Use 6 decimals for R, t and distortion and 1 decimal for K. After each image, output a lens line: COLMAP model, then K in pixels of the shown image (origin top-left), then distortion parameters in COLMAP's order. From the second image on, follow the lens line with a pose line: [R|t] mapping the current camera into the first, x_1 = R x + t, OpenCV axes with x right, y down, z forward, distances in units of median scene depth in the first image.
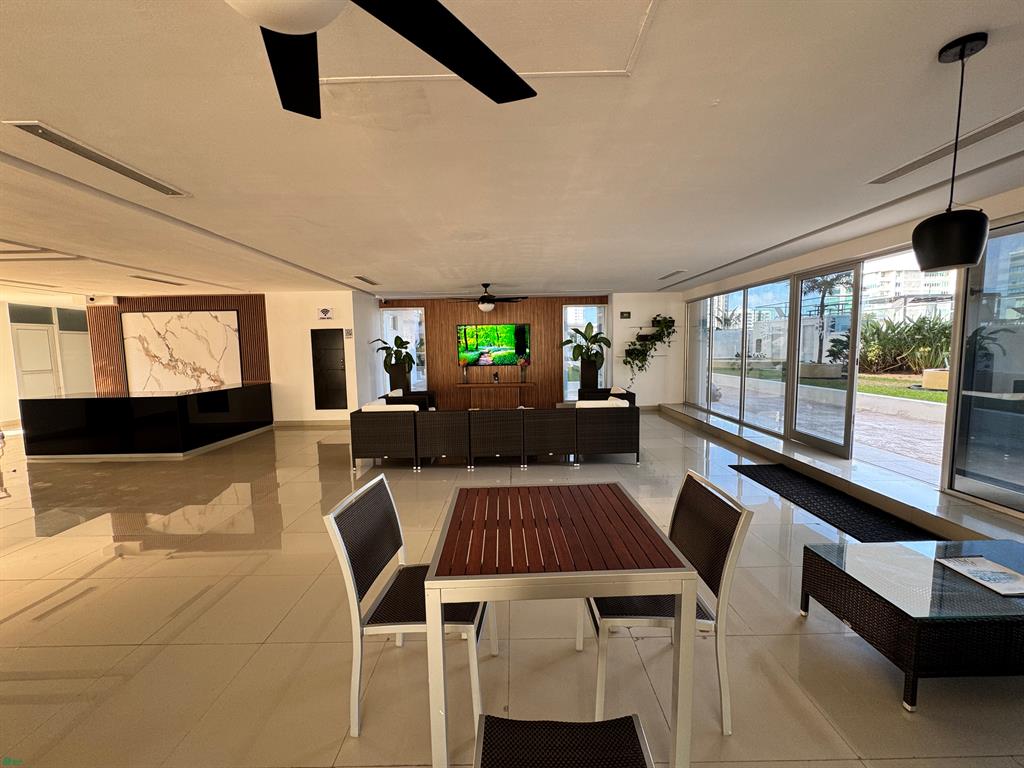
lens RADIAL K [[407.7, 0, 511.4], [0, 407.7, 384.7], [0, 0, 1]] dist [-0.011253, 0.000951]
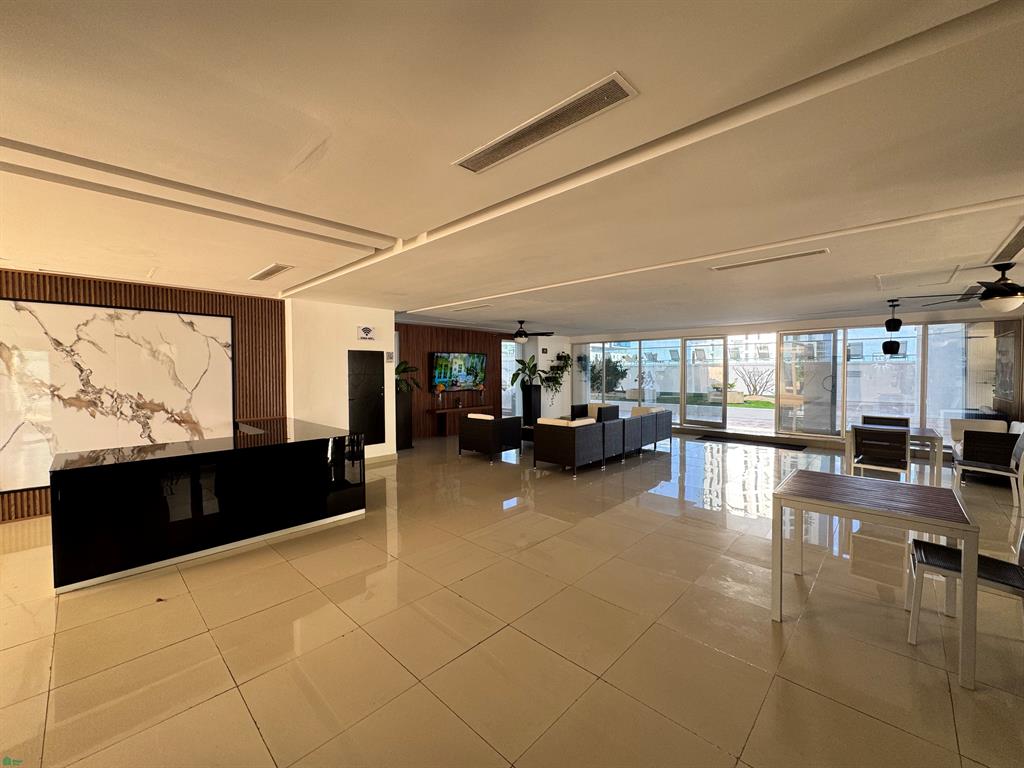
lens RADIAL K [[407.7, 0, 513.3], [0, 407.7, 380.0], [0, 0, 1]] dist [-0.011253, 0.000951]
pose [[0.702534, -0.000040, 0.711650, -0.826669], [0.058267, 0.996646, -0.057464, -0.009136], [-0.709261, 0.081836, 0.700180, 0.183133]]
